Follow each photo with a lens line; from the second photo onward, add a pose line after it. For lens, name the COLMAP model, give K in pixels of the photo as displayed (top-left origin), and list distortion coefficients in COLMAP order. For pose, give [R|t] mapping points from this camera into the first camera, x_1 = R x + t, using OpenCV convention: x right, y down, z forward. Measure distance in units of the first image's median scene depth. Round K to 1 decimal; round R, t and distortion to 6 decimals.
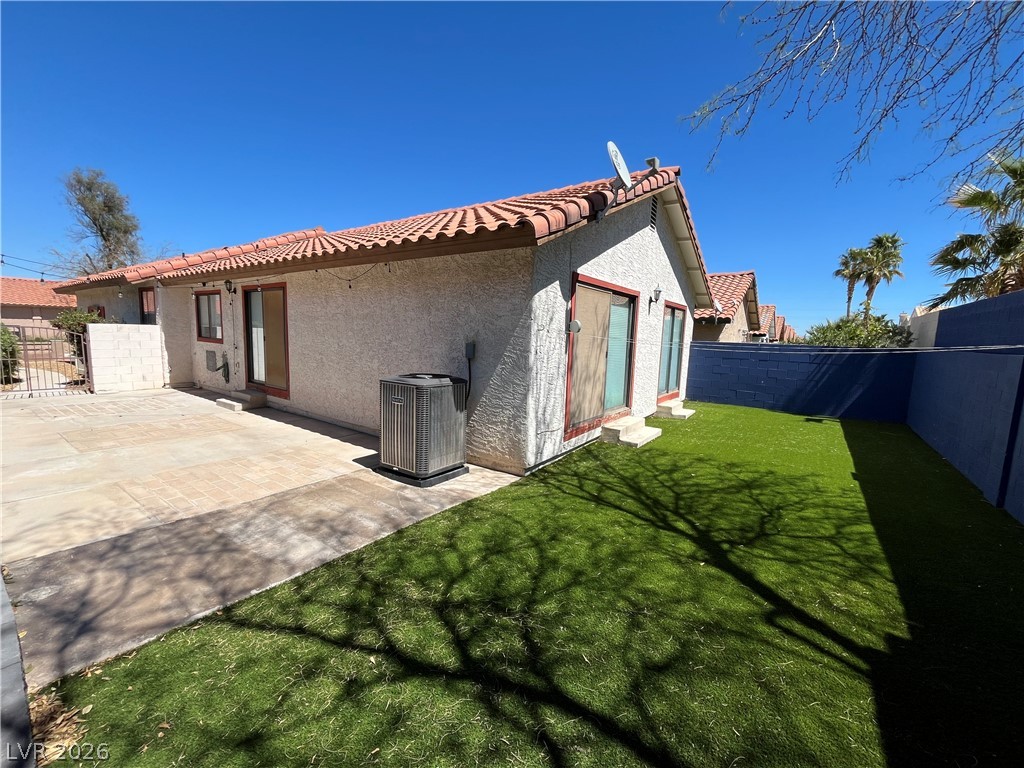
lens RADIAL K [[414.3, 0, 513.6], [0, 414.3, 385.5], [0, 0, 1]] dist [-0.003973, 0.000174]
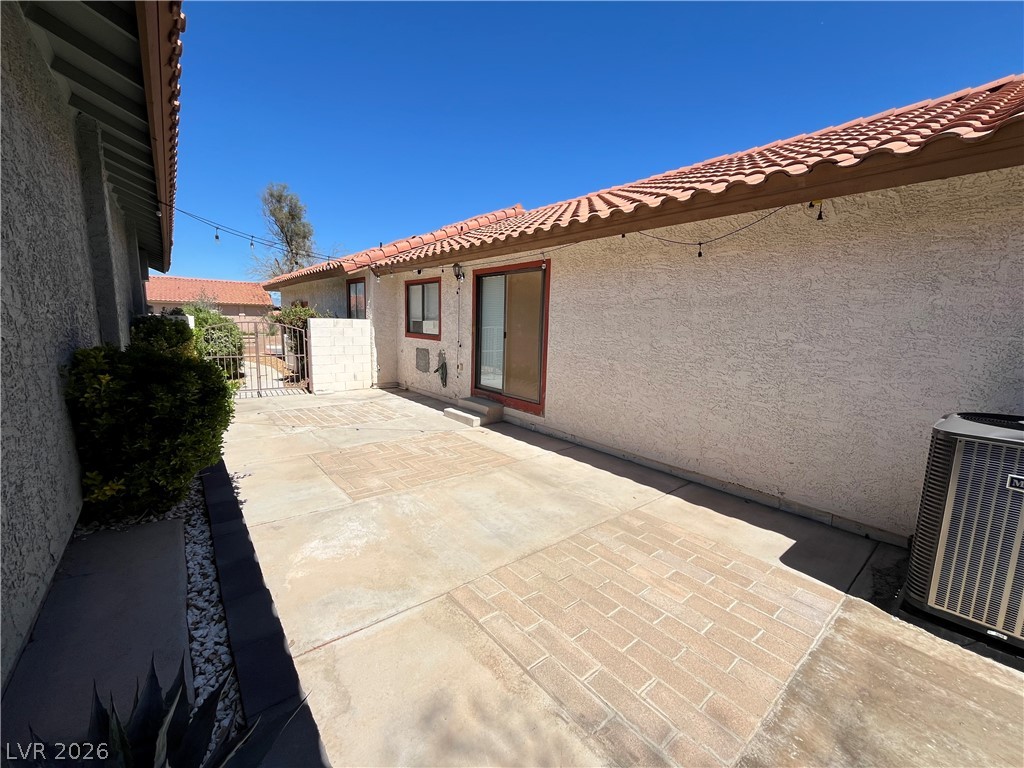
lens RADIAL K [[414.3, 0, 509.1], [0, 414.3, 381.5], [0, 0, 1]] dist [-0.003973, 0.000174]
pose [[0.963846, 0.029034, -0.264873, -0.346697], [-0.026310, 0.999558, 0.013826, -0.032736], [0.265157, -0.006357, 0.964184, 0.220631]]
